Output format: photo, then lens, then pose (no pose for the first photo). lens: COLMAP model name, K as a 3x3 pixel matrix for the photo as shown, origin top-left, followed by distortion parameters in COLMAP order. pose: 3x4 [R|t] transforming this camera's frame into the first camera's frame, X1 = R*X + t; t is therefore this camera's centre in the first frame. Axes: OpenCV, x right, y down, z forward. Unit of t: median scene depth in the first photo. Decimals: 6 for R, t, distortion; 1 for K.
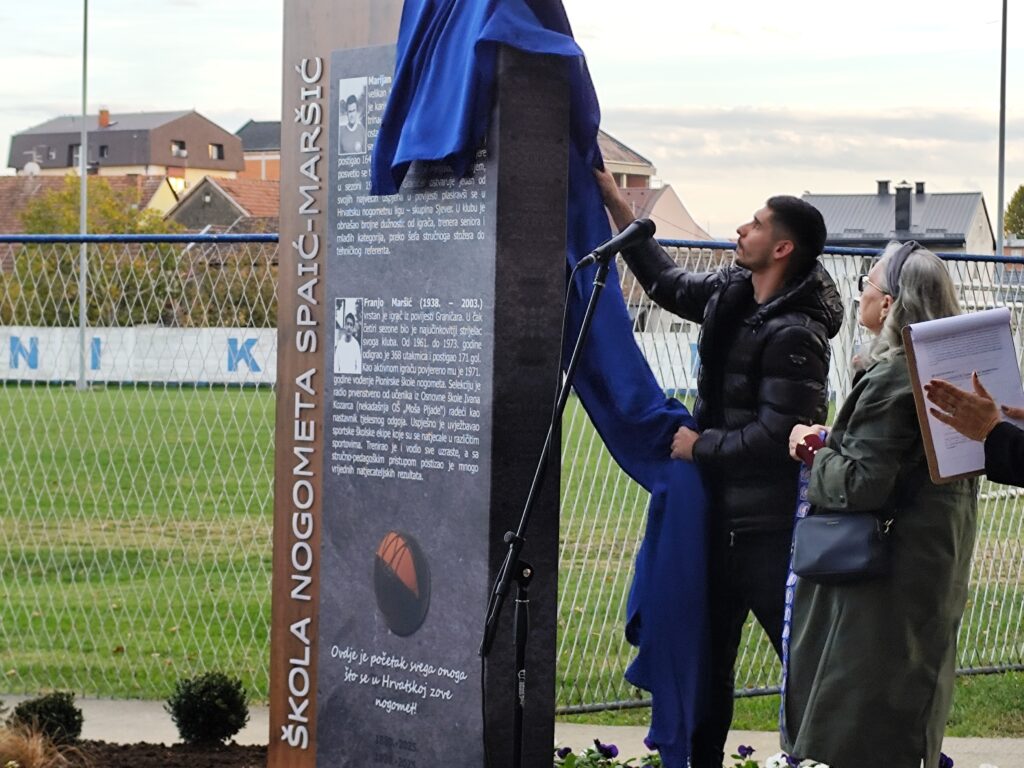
lens RADIAL K [[2987.7, 0, 516.1], [0, 2987.7, 386.5], [0, 0, 1]] dist [0.192324, -0.458266]
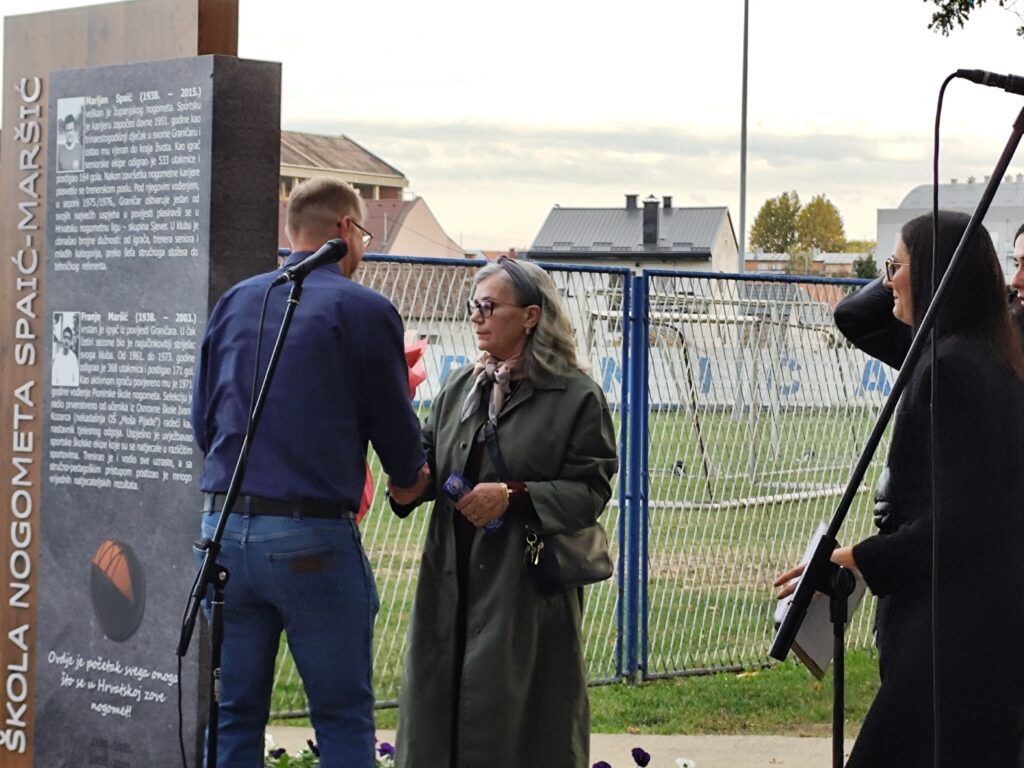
lens RADIAL K [[2992.6, 0, 540.0], [0, 2992.6, 377.9], [0, 0, 1]] dist [0.207609, -1.203448]
pose [[0.995942, 0.001097, 0.089993, 0.013030], [-0.000501, 0.999978, -0.006647, -0.000229], [-0.089998, 0.006575, 0.995920, -0.041243]]
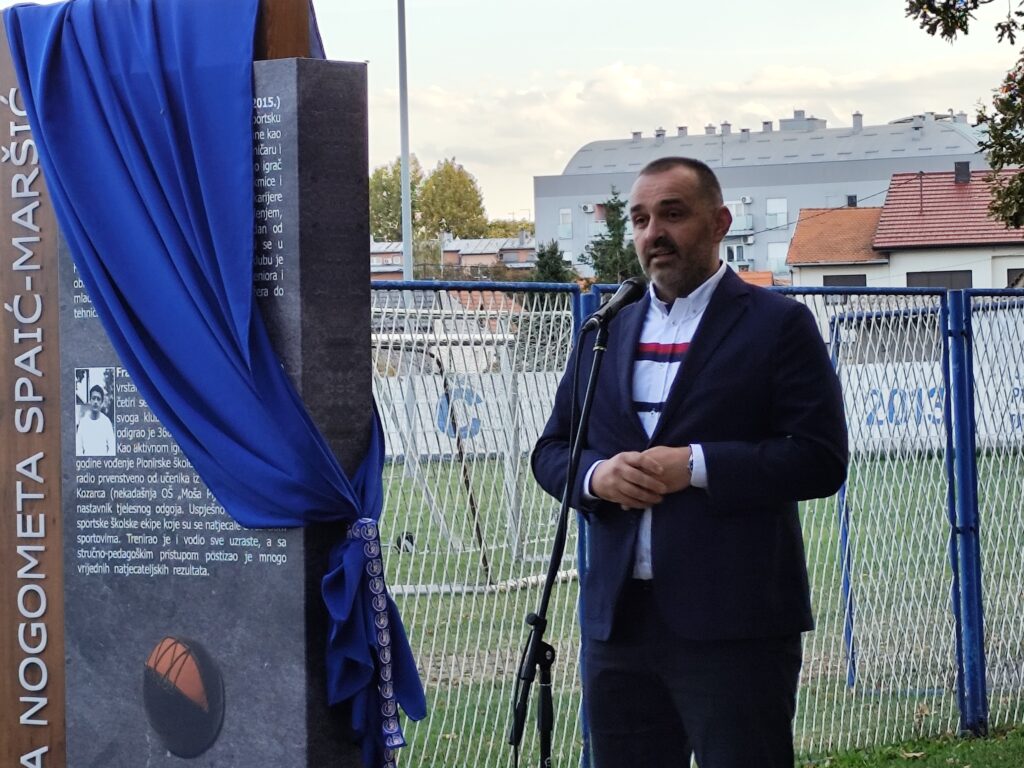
lens RADIAL K [[4222.1, 0, 518.1], [0, 4222.1, 415.9], [0, 0, 1]] dist [0.276649, -4.019337]
pose [[0.978898, -0.037475, 0.200886, -0.180901], [0.039361, 0.999210, -0.005398, -0.004523], [-0.200525, 0.013191, 0.979600, -0.209486]]
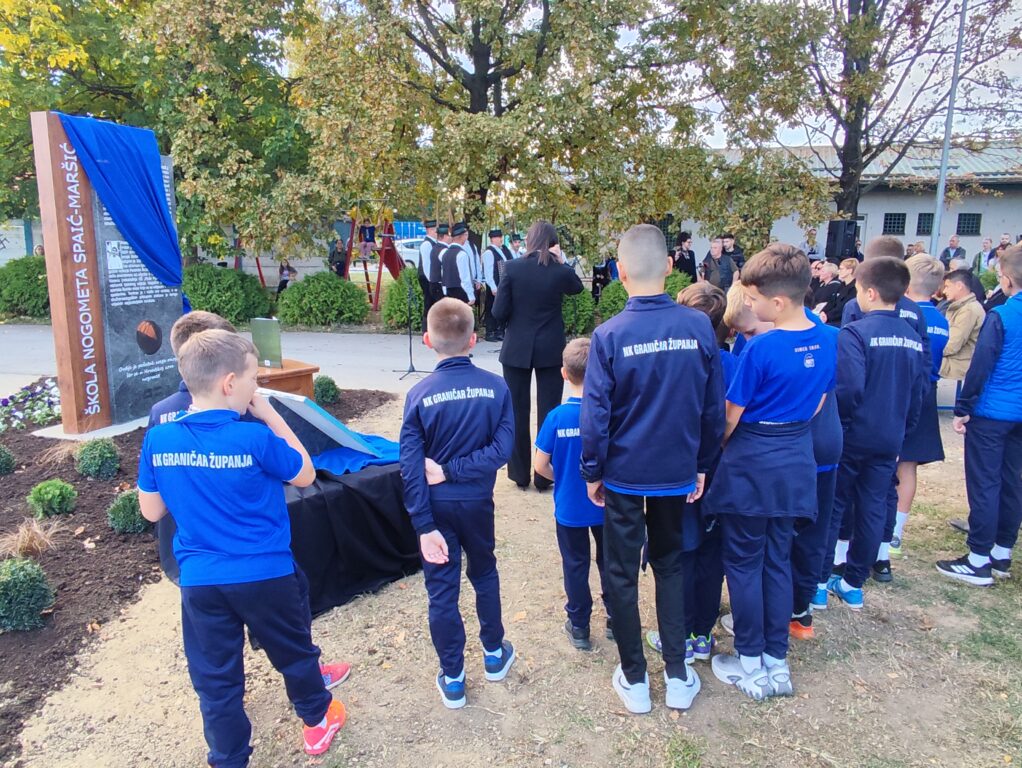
lens RADIAL K [[763.3, 0, 507.7], [0, 763.3, 369.5], [0, 0, 1]] dist [0.003430, -0.004976]
pose [[-0.594894, -0.154341, 0.788847, -0.840949], [-0.000521, 0.981466, 0.191635, -0.048442], [-0.803804, 0.113592, -0.583949, 1.131584]]
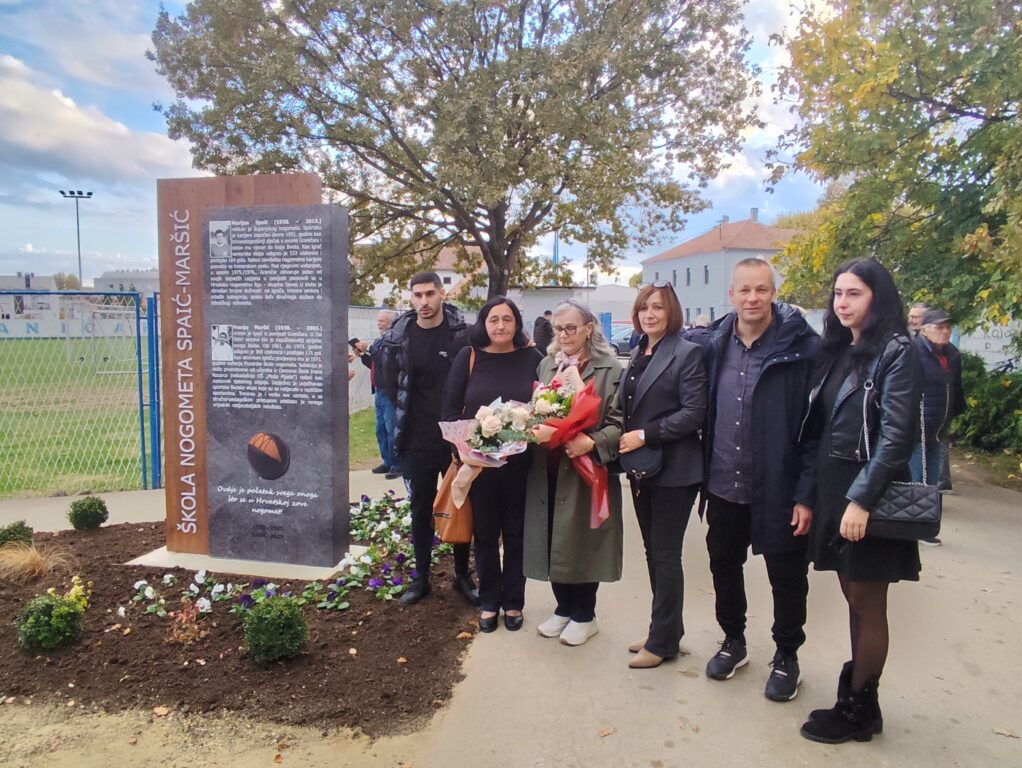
lens RADIAL K [[728.0, 0, 505.2], [0, 728.0, 377.4], [0, 0, 1]] dist [-0.006418, -0.004332]
pose [[0.745650, -0.062059, 0.663442, -0.251878], [0.017585, 0.997139, 0.073510, -0.026953], [-0.666106, -0.043146, 0.744608, 0.477147]]
